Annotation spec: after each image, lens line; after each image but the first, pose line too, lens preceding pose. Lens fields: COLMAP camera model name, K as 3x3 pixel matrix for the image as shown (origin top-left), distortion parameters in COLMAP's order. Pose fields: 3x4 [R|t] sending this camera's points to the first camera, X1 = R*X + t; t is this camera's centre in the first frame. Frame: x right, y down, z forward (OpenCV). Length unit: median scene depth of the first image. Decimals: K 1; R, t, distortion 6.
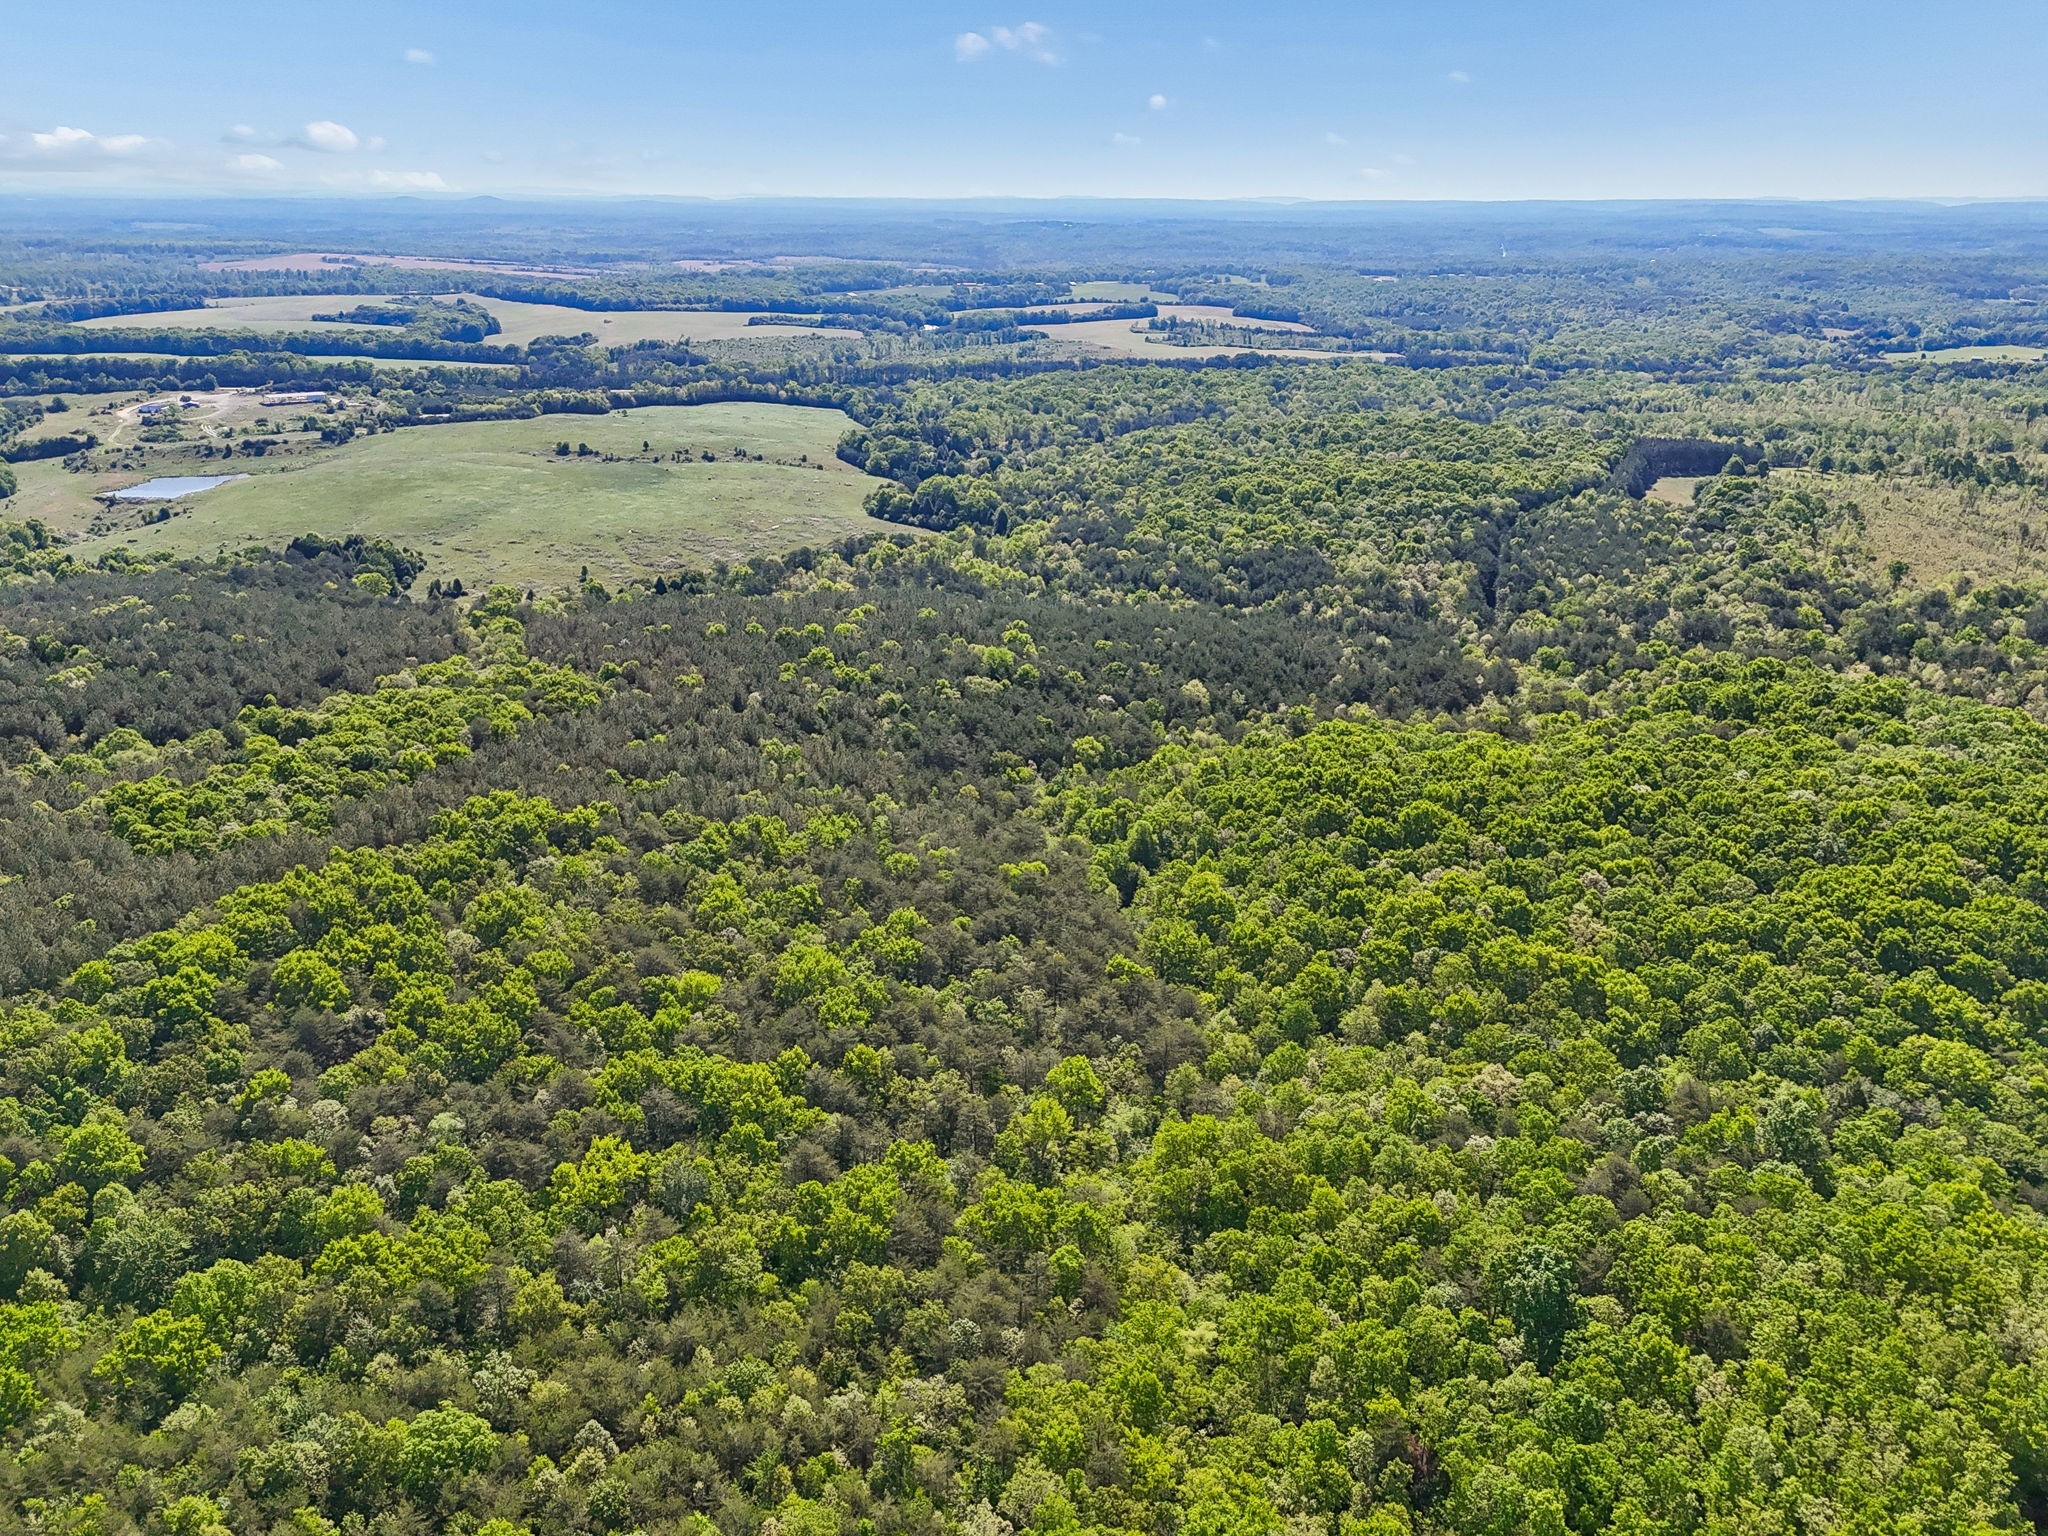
lens RADIAL K [[1479.0, 0, 1018.5], [0, 1479.0, 815.9], [0, 0, 1]] dist [0.062961, -0.057738]
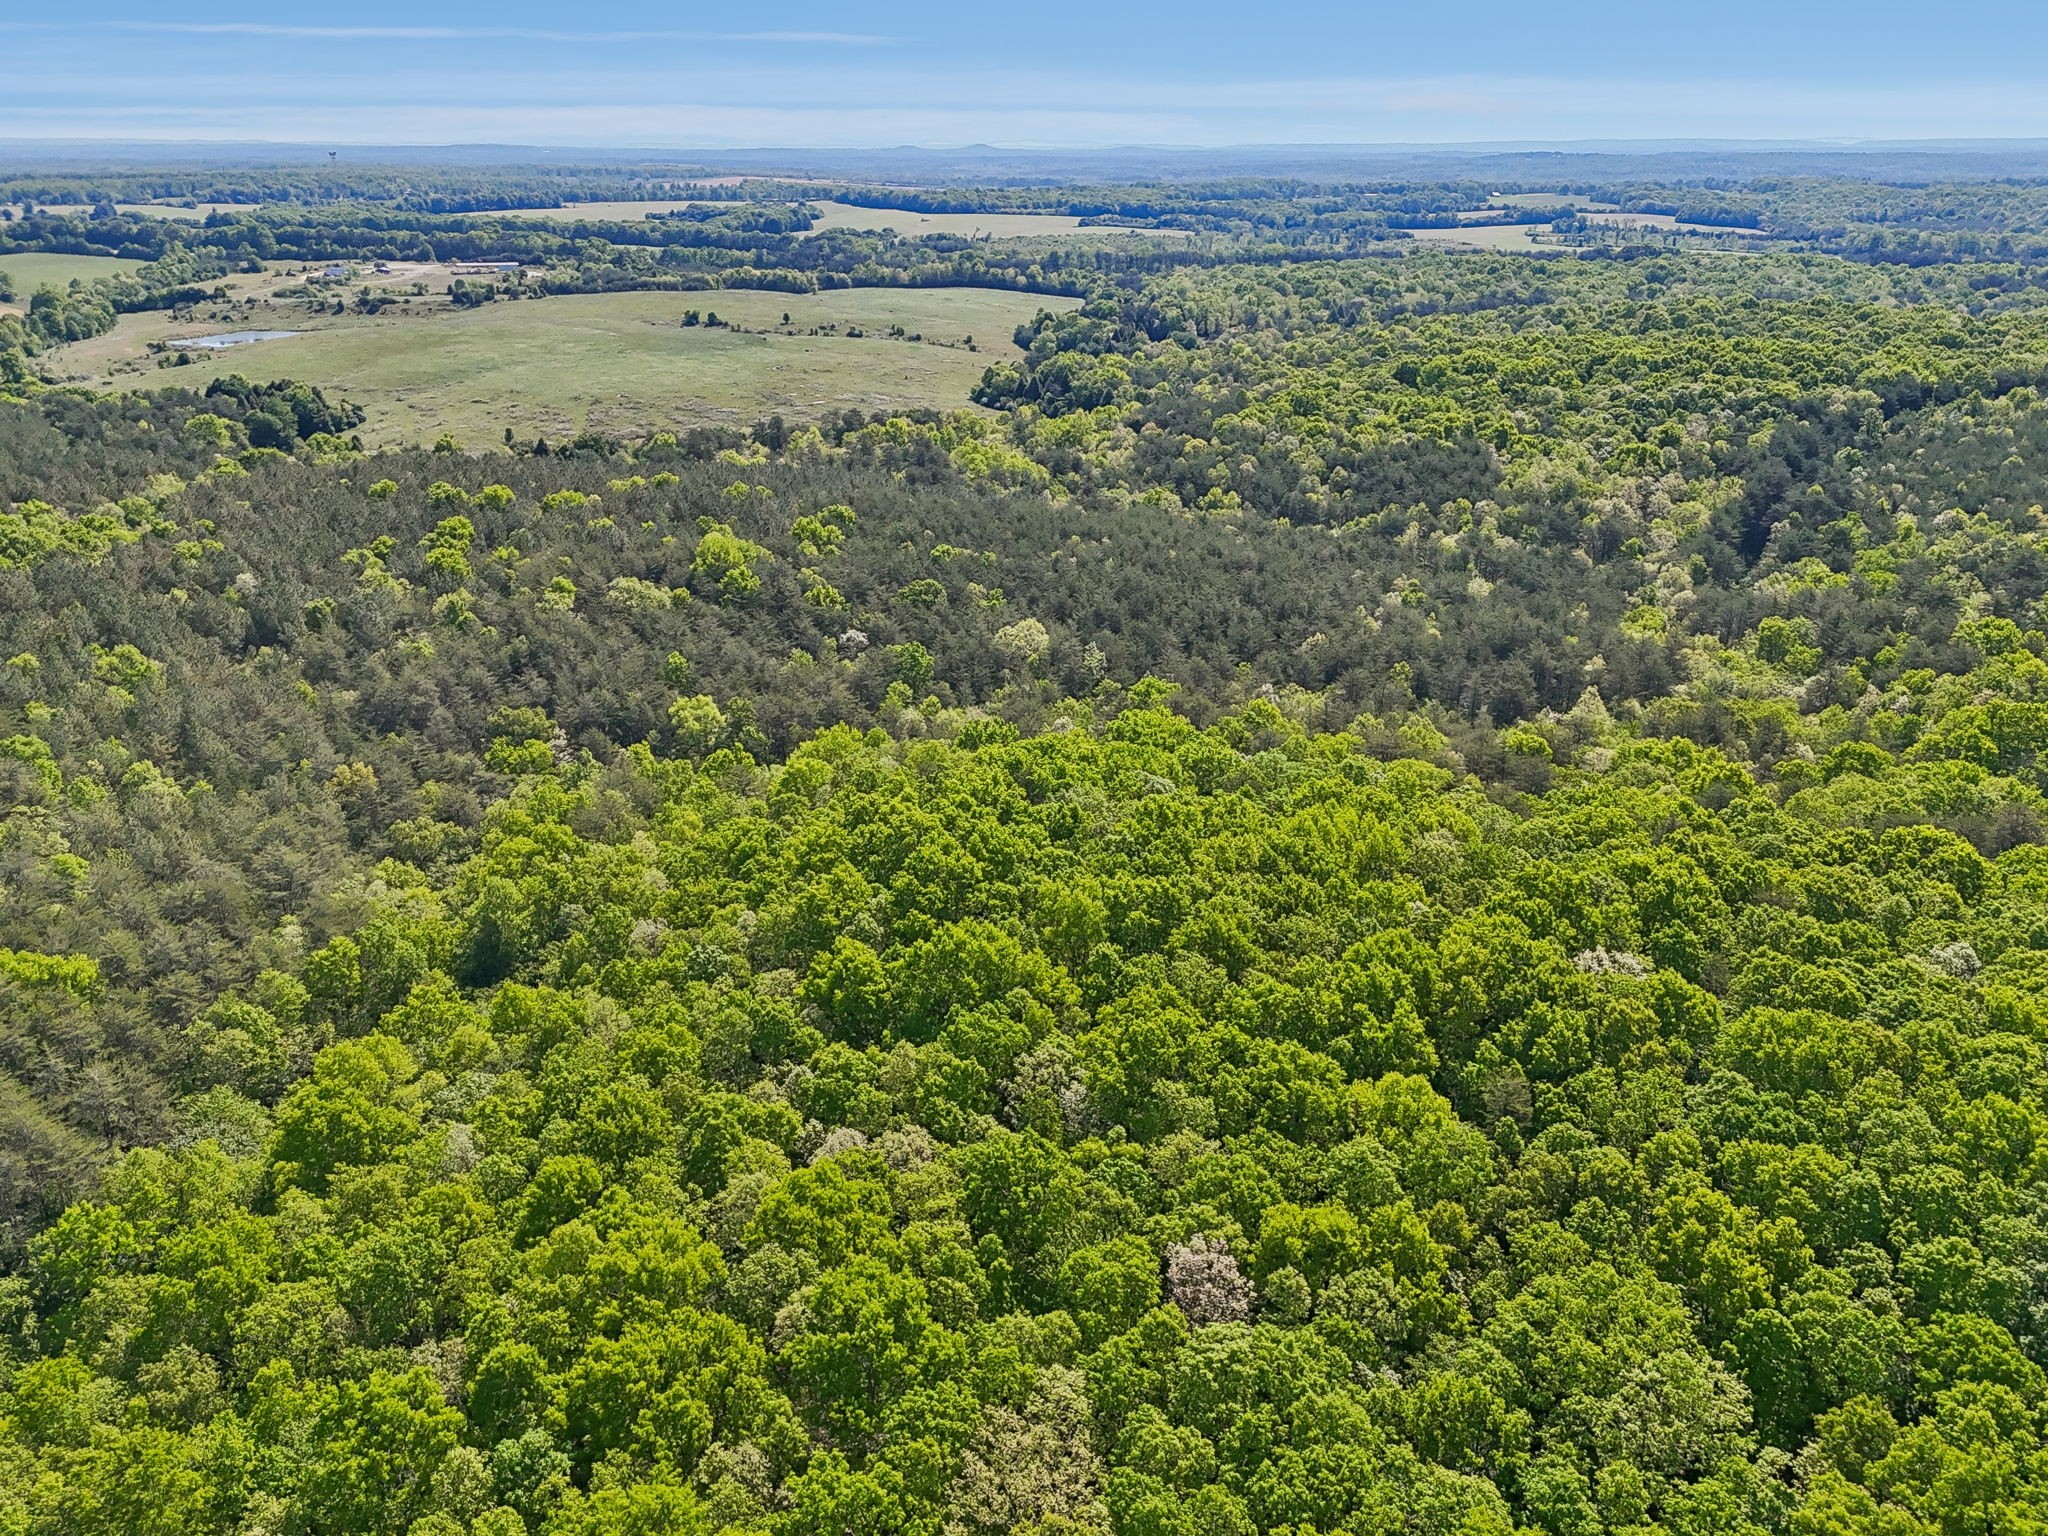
lens RADIAL K [[1509.5, 0, 1017.4], [0, 1509.5, 770.3], [0, 0, 1]] dist [0.064269, -0.051290]
pose [[0.956093, 0.104902, -0.273647, 0.108129], [-0.105477, 0.994341, 0.012651, -0.015900], [0.273425, 0.016768, 0.961747, 0.173341]]
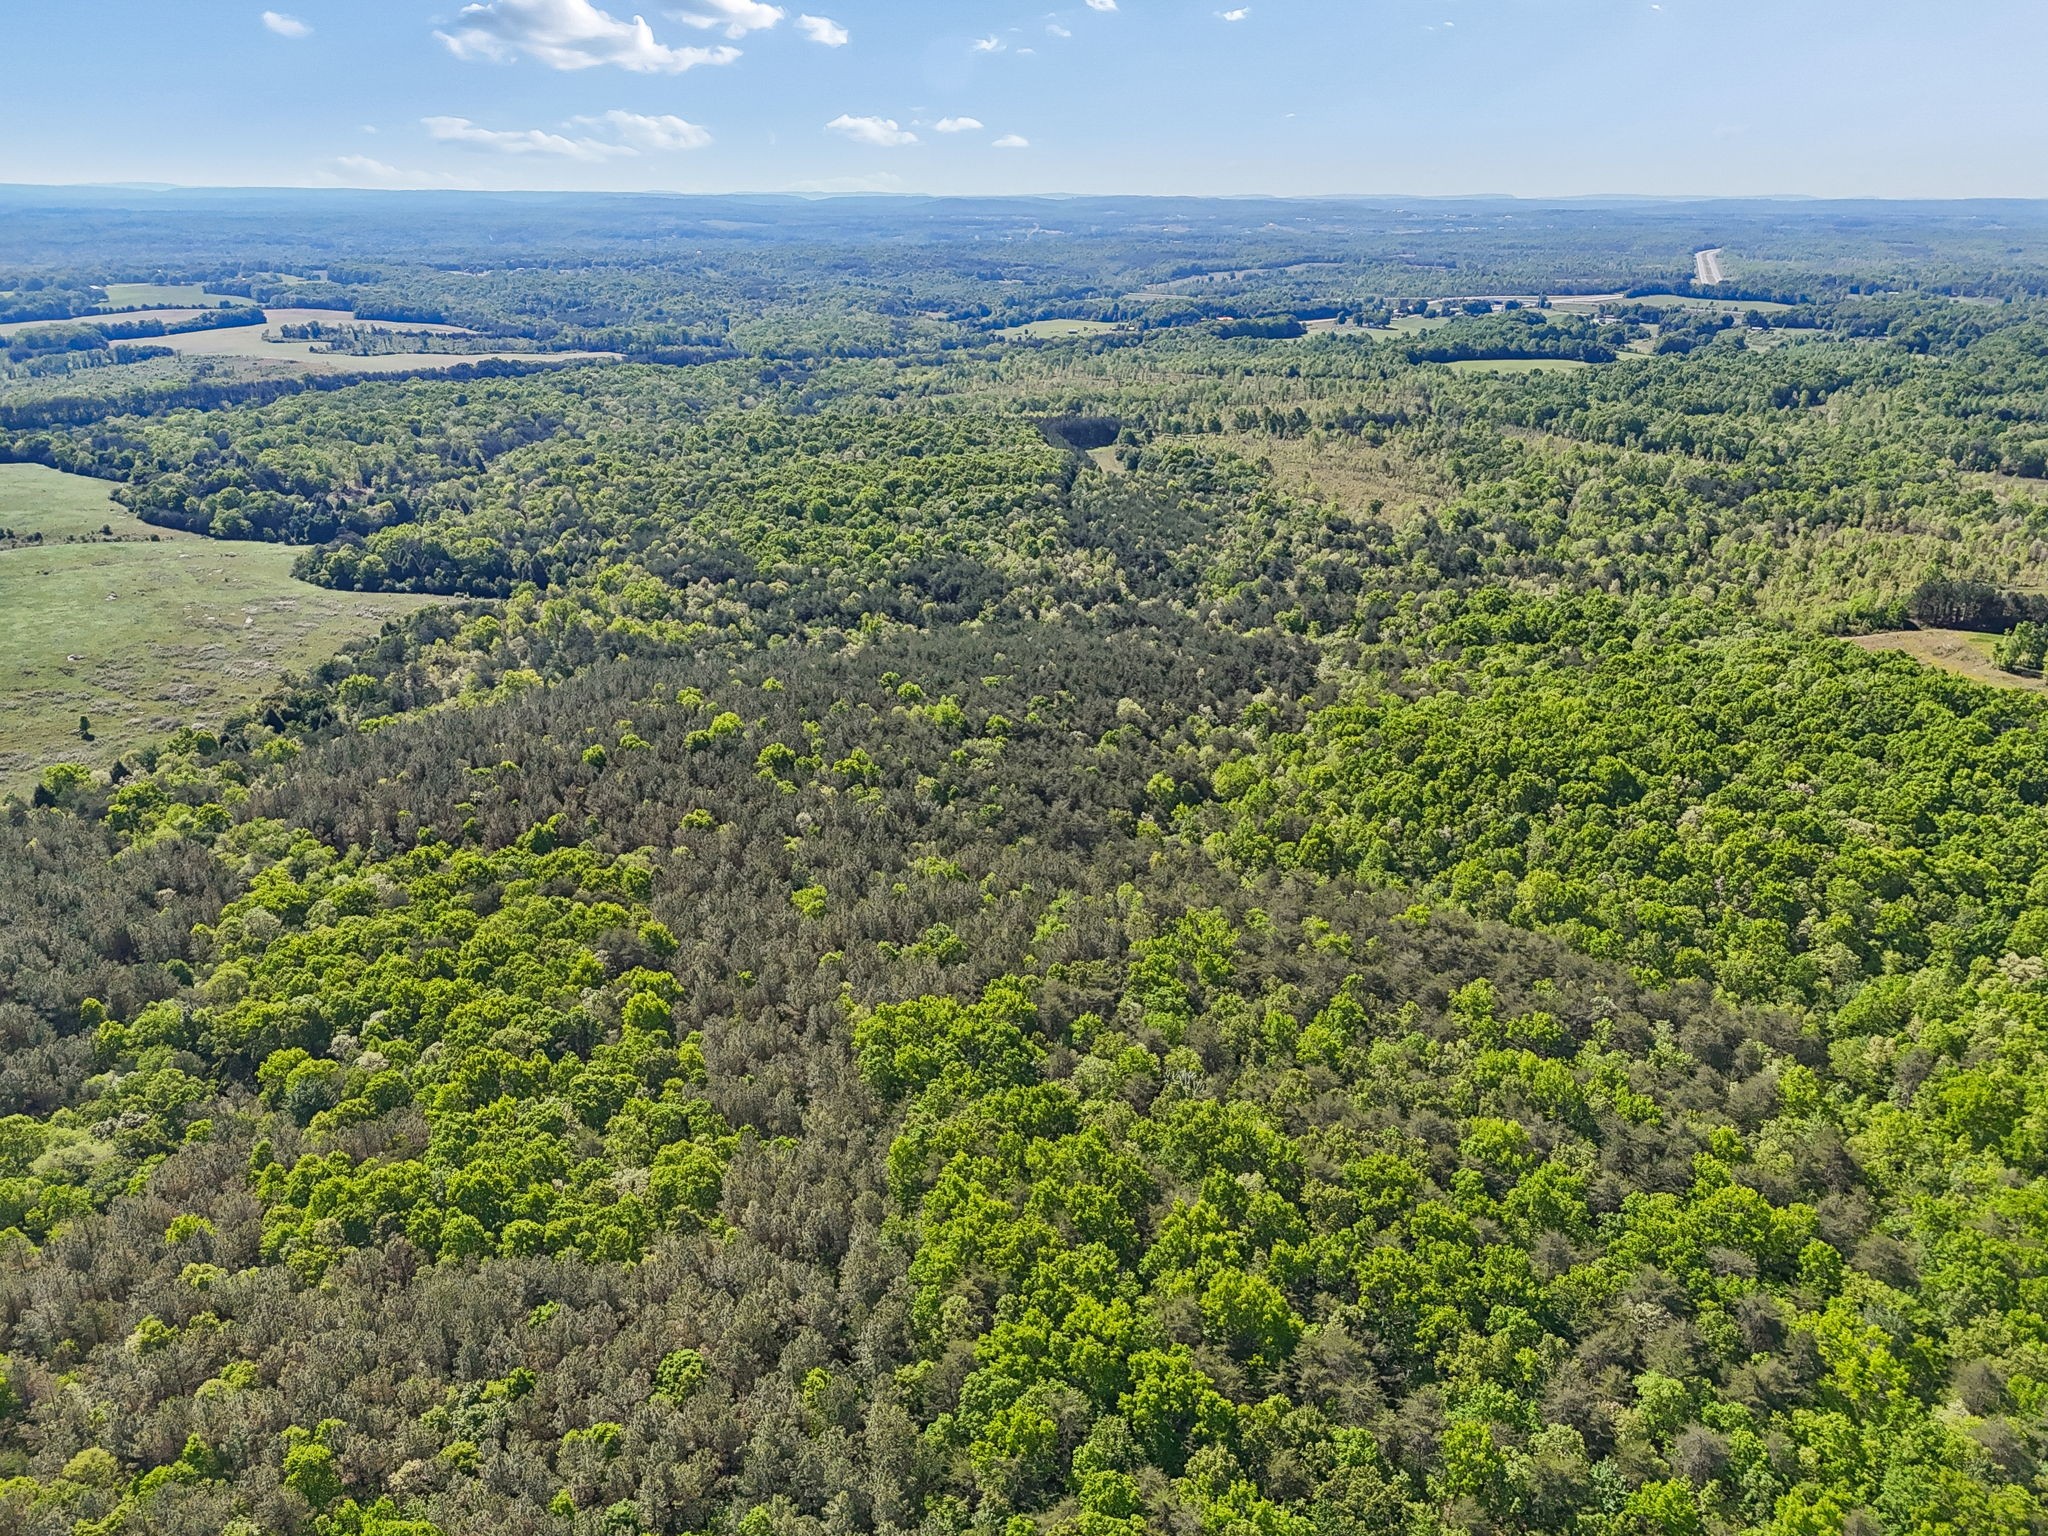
lens RADIAL K [[1509.5, 0, 1017.4], [0, 1509.5, 770.3], [0, 0, 1]] dist [0.064269, -0.051290]
pose [[0.800869, -0.214322, 0.559174, -0.191863], [0.229657, 0.972288, 0.043738, -0.041046], [-0.553052, 0.093389, 0.827896, 0.091476]]
